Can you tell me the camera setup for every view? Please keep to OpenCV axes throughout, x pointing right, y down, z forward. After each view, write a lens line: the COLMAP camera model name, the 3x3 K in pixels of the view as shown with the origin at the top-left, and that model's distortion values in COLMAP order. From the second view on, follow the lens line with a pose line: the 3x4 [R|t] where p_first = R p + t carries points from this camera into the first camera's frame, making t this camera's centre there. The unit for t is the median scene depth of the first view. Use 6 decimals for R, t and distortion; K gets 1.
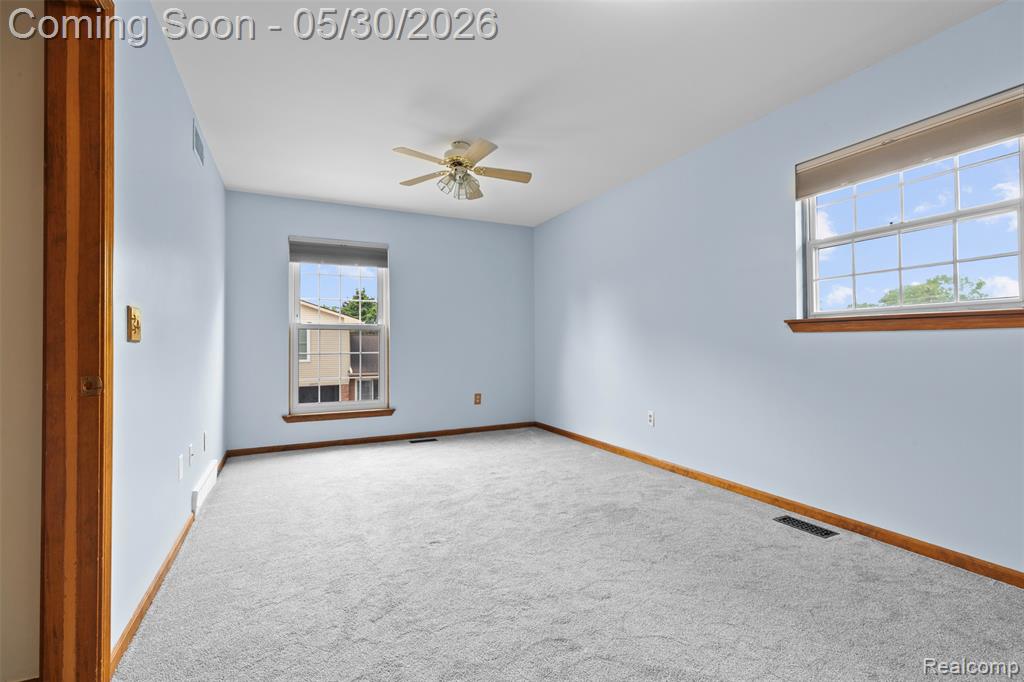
lens RADIAL K [[461.2, 0, 512.0], [0, 461.2, 341.0], [0, 0, 1]] dist [0.002580, -0.001005]
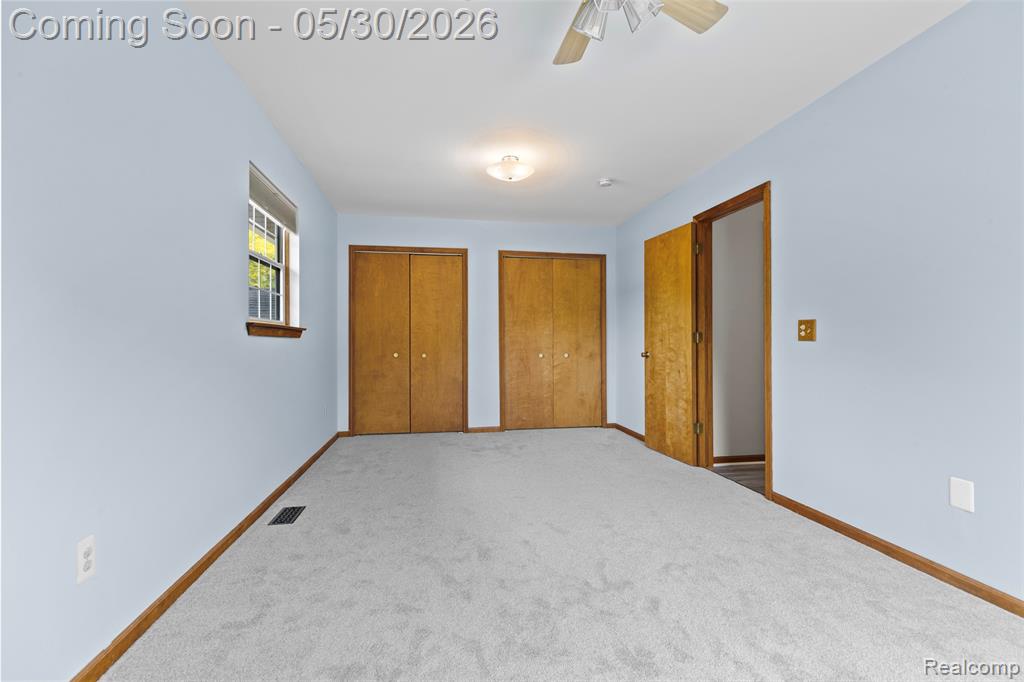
lens RADIAL K [[461.2, 0, 512.0], [0, 461.2, 341.0], [0, 0, 1]] dist [0.002580, -0.001005]
pose [[-0.958304, 0.012010, 0.285497, -0.104024], [0.010368, 0.999920, -0.007261, 0.003201], [-0.285561, -0.003999, -0.958352, 1.070317]]
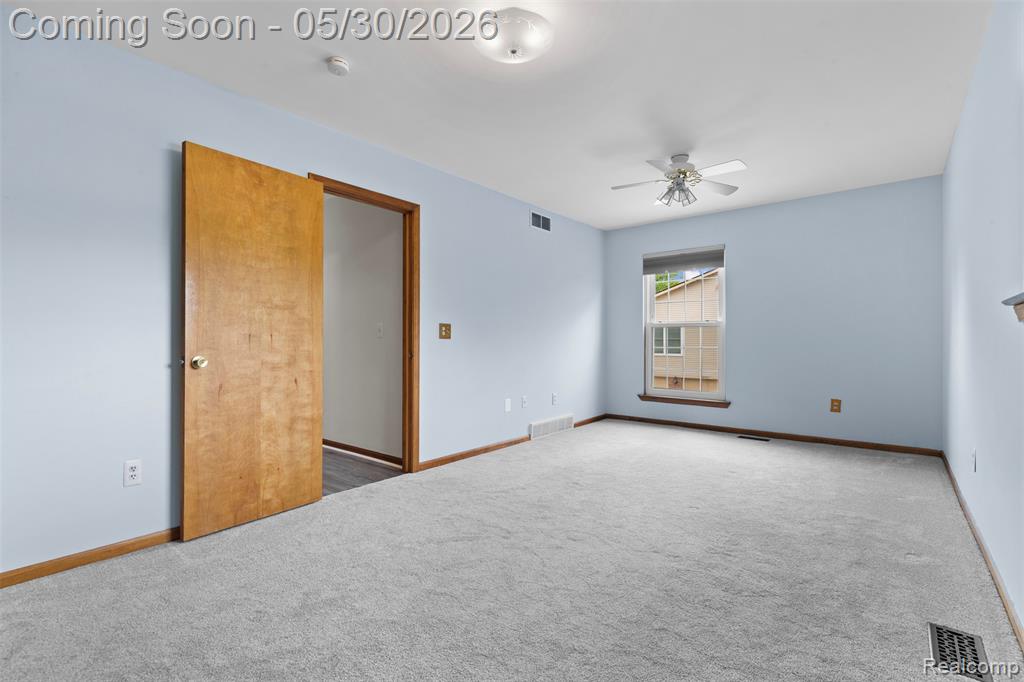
lens RADIAL K [[461.2, 0, 512.0], [0, 461.2, 341.0], [0, 0, 1]] dist [0.002580, -0.001005]
pose [[0.412598, 0.007630, -0.910881, 0.528788], [0.000991, 0.999961, 0.008825, -0.000457], [0.910913, -0.004544, 0.412574, 0.135473]]
